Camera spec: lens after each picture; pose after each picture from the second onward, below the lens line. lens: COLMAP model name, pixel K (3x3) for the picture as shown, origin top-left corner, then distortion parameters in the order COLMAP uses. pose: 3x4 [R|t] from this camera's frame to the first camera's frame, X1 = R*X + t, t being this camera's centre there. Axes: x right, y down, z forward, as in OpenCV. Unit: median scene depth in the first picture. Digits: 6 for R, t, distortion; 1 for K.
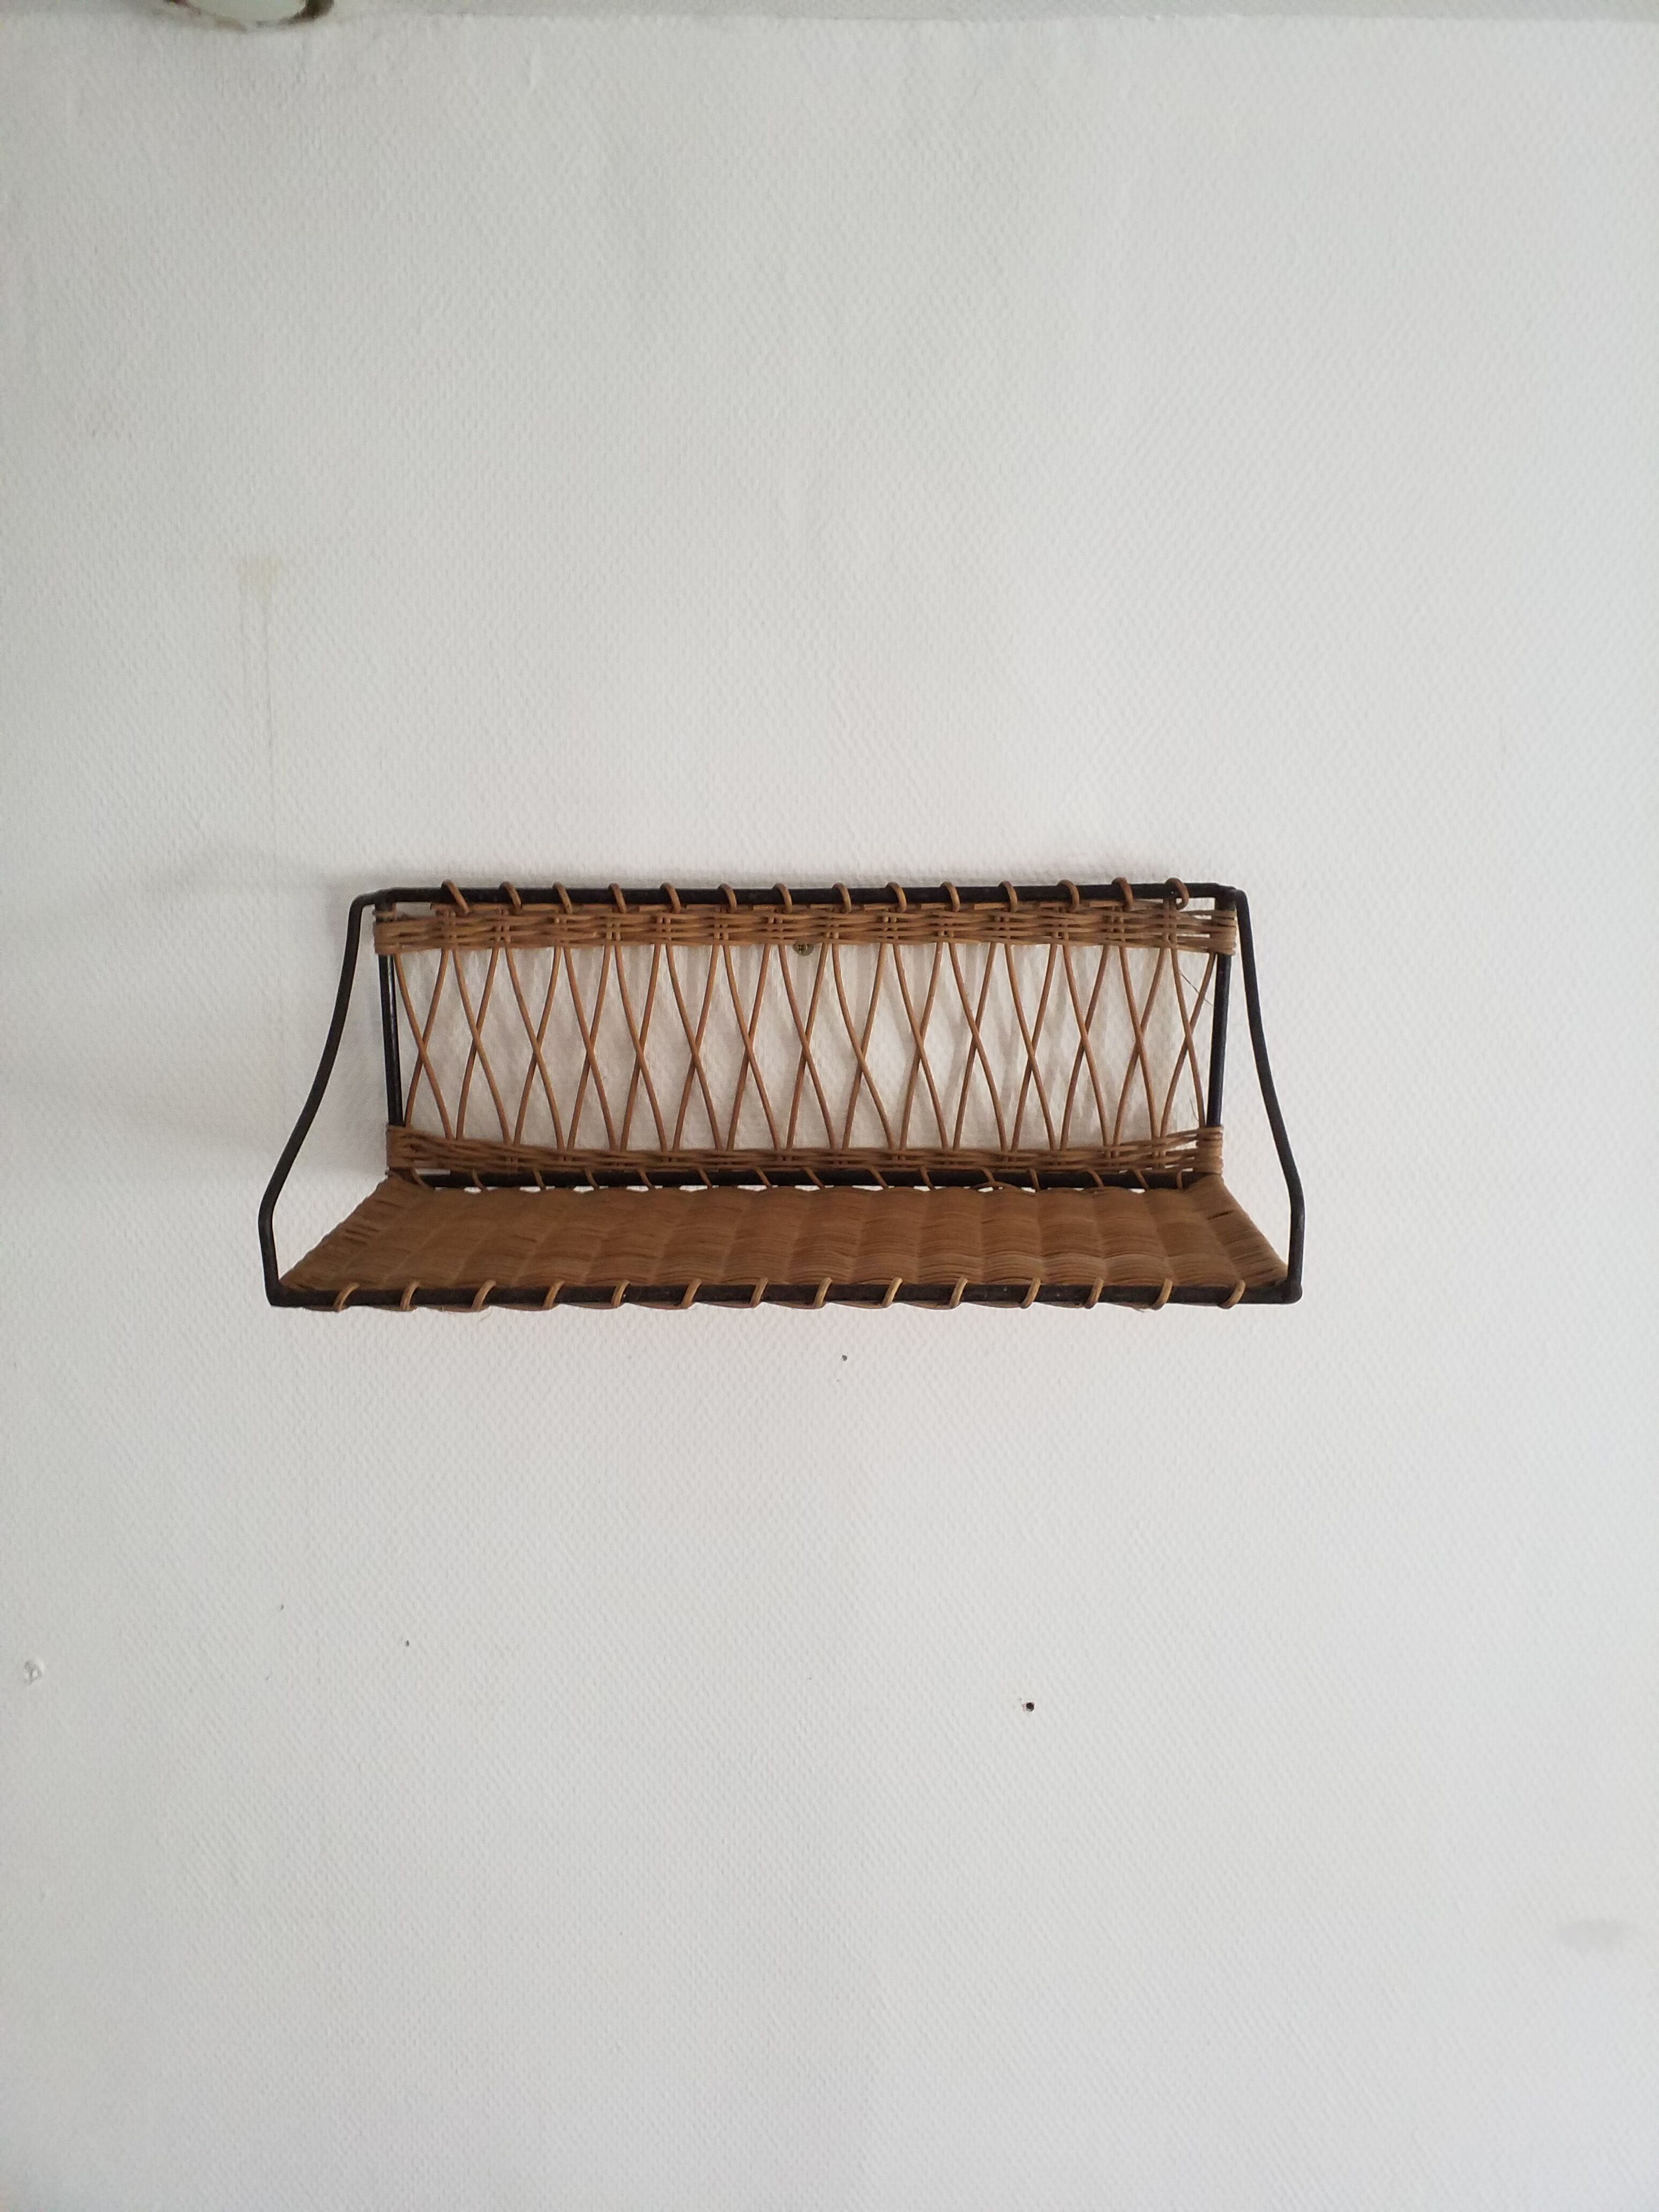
lens RADIAL K [[1715.4, 0, 826.4], [0, 1715.4, 1028.9], [0, 0, 1]] dist [0.103355, -0.285188]
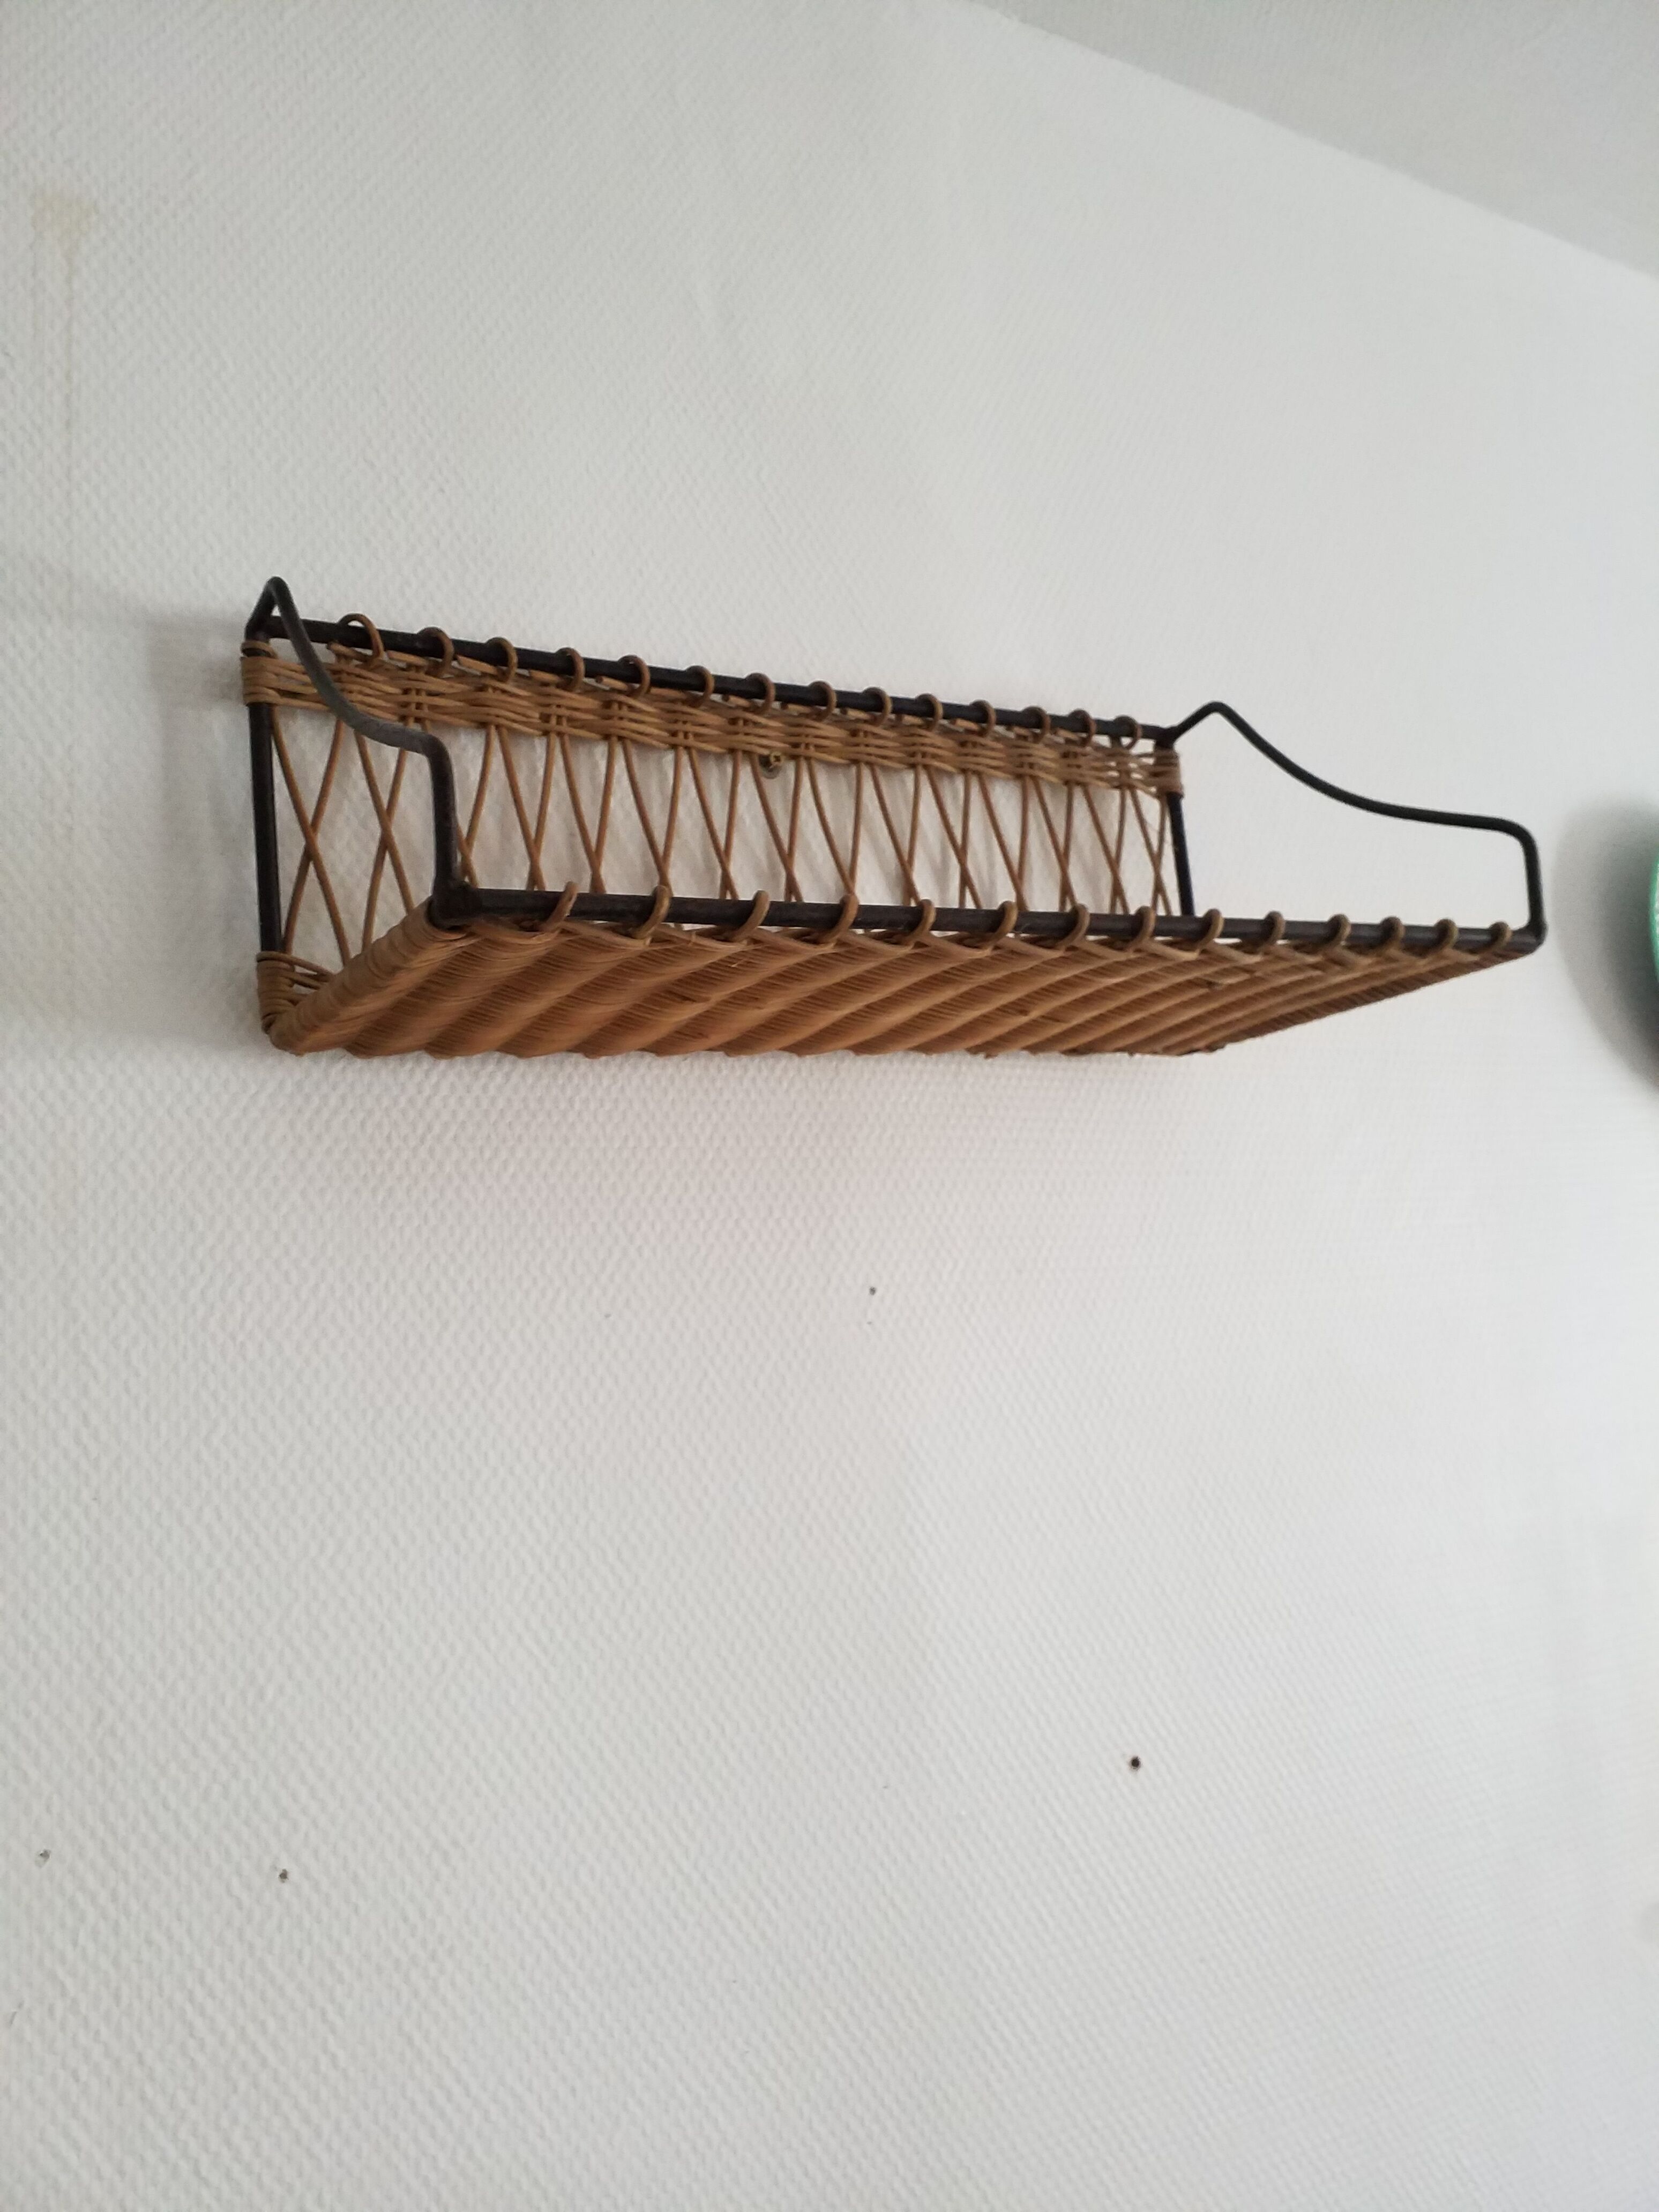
lens RADIAL K [[1768.4, 0, 827.3], [0, 1768.4, 1046.6], [0, 0, 1]] dist [-0.015035, -0.003079]
pose [[0.842894, 0.010431, 0.537978, -0.413197], [0.194423, 0.926360, -0.322579, 0.330291], [-0.501726, 0.376495, 0.778795, 0.365440]]
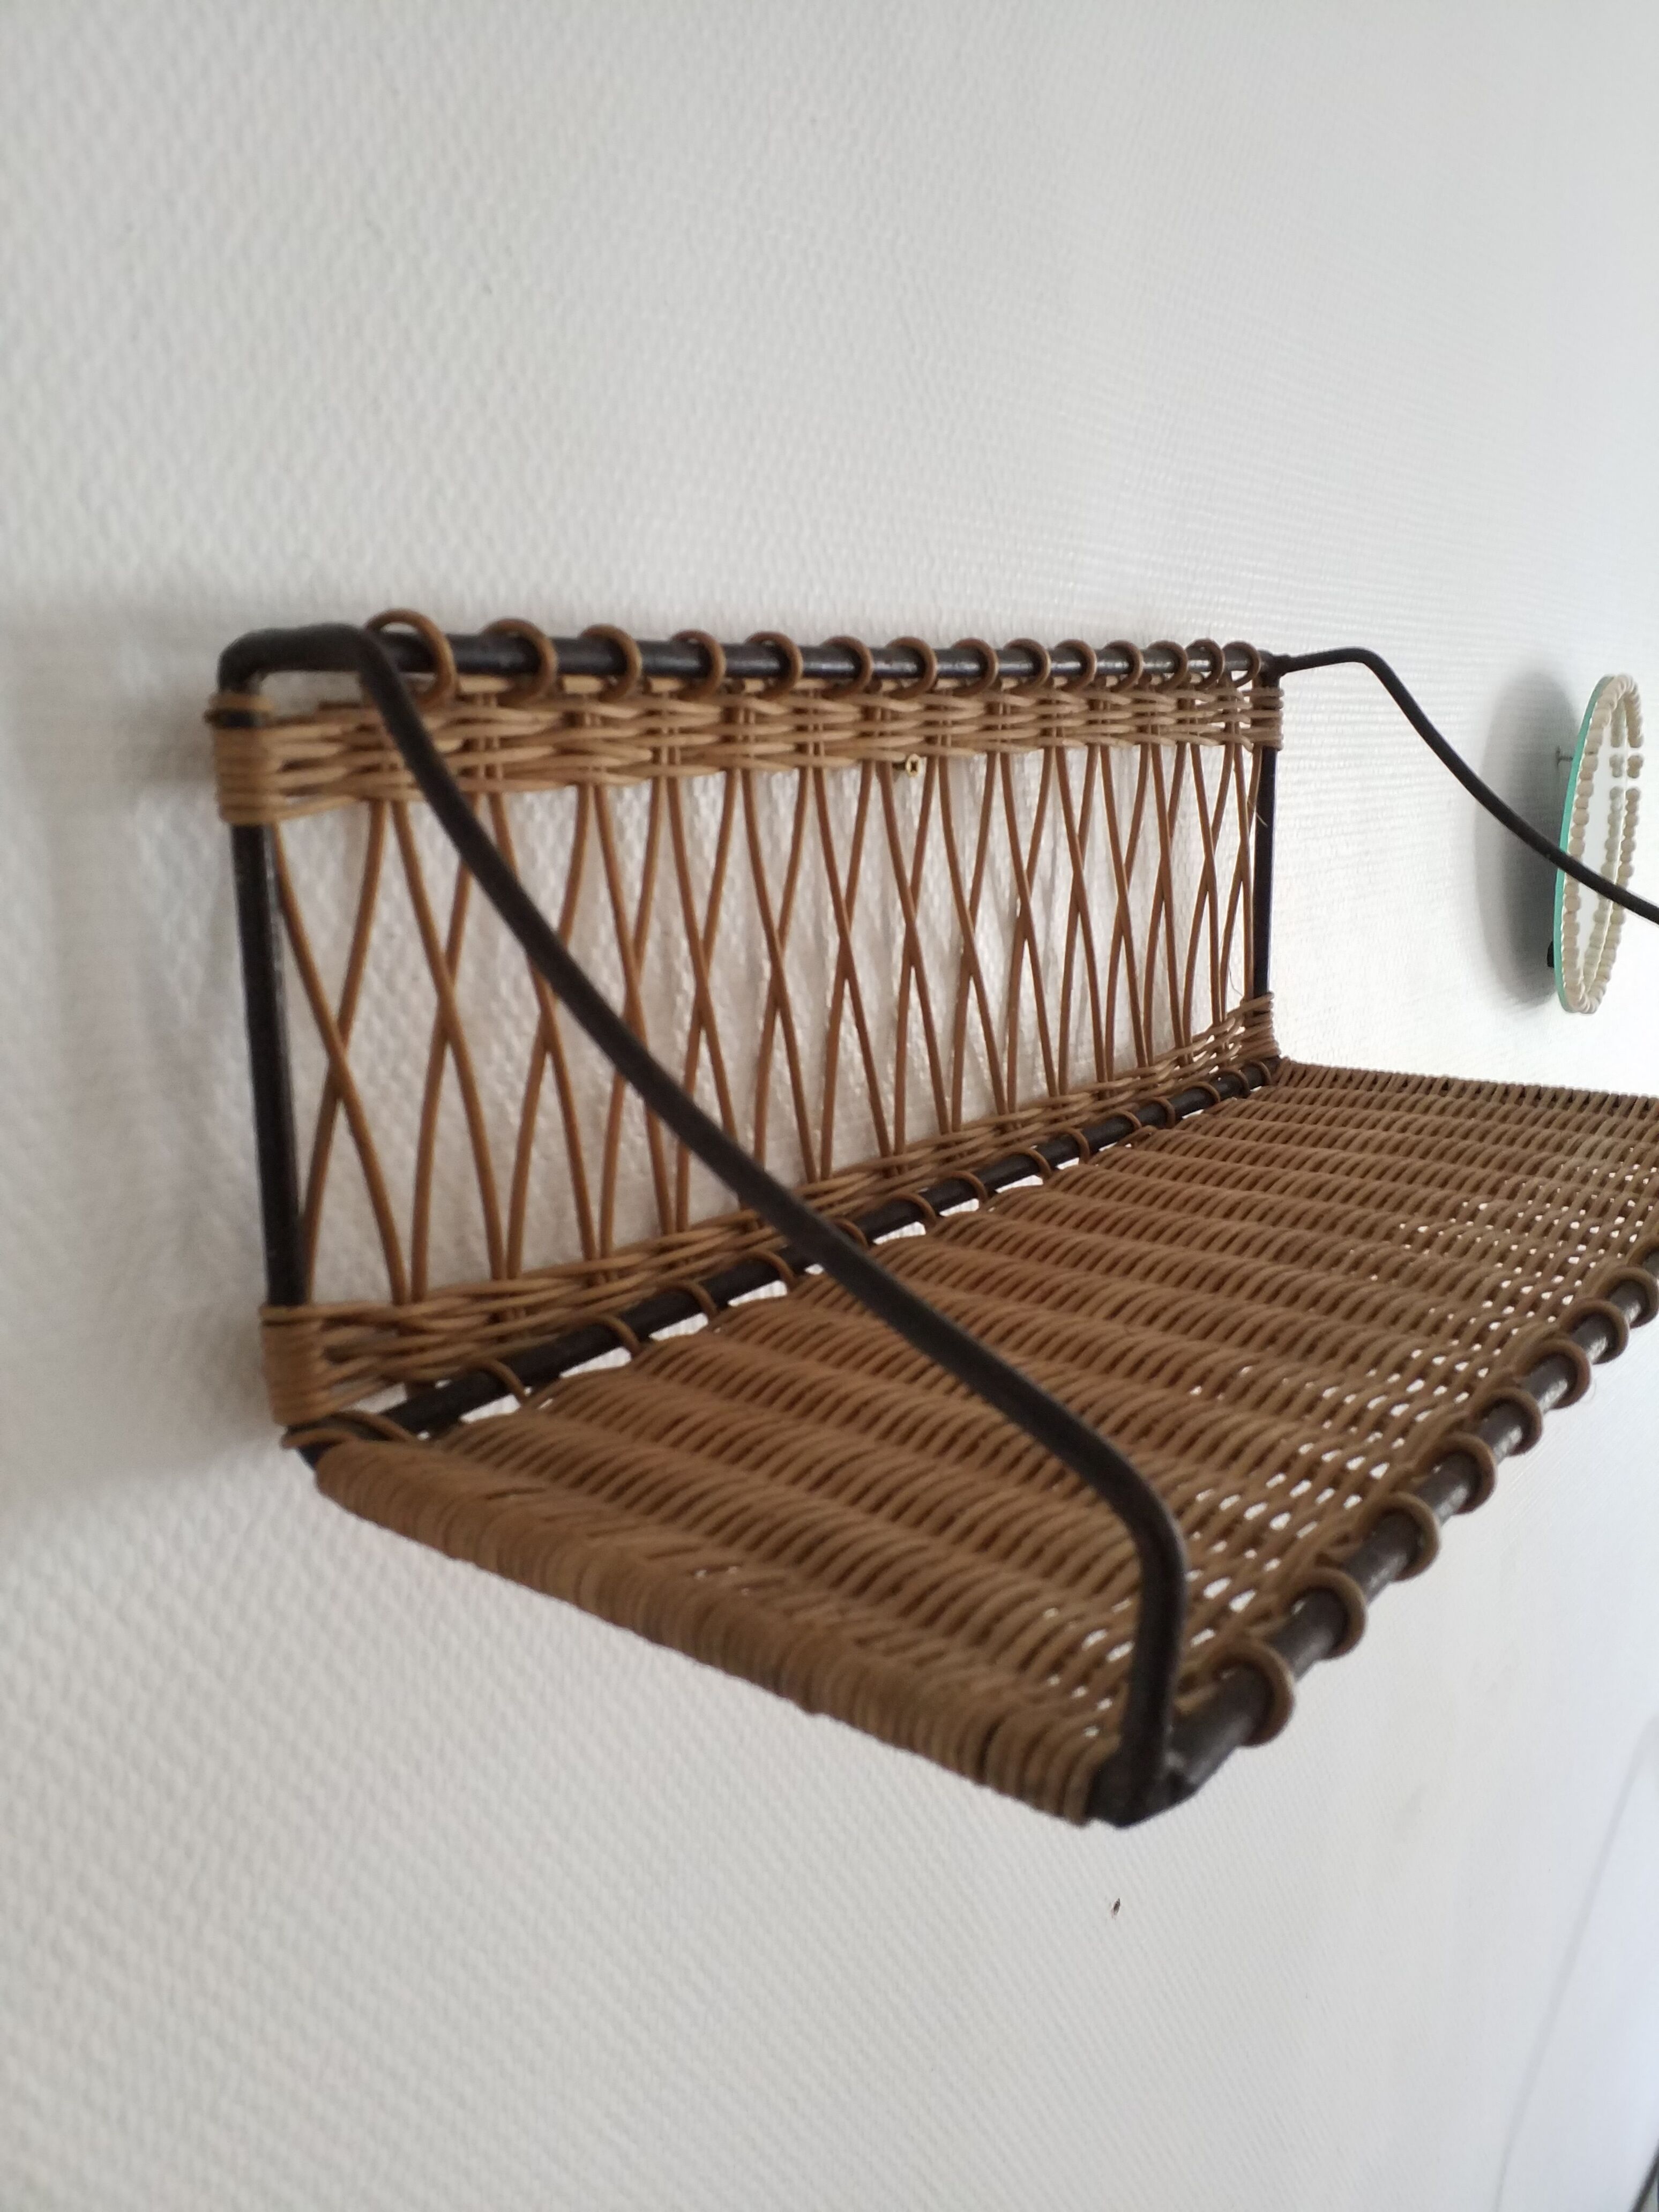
lens RADIAL K [[1776.5, 0, 850.4], [0, 1776.5, 1042.9], [0, 0, 1]] dist [0.010350, -0.016739]
pose [[0.587071, -0.156415, 0.794281, -0.446661], [0.164658, 0.983718, 0.072018, -0.005333], [-0.792613, 0.088505, 0.603267, 0.646556]]
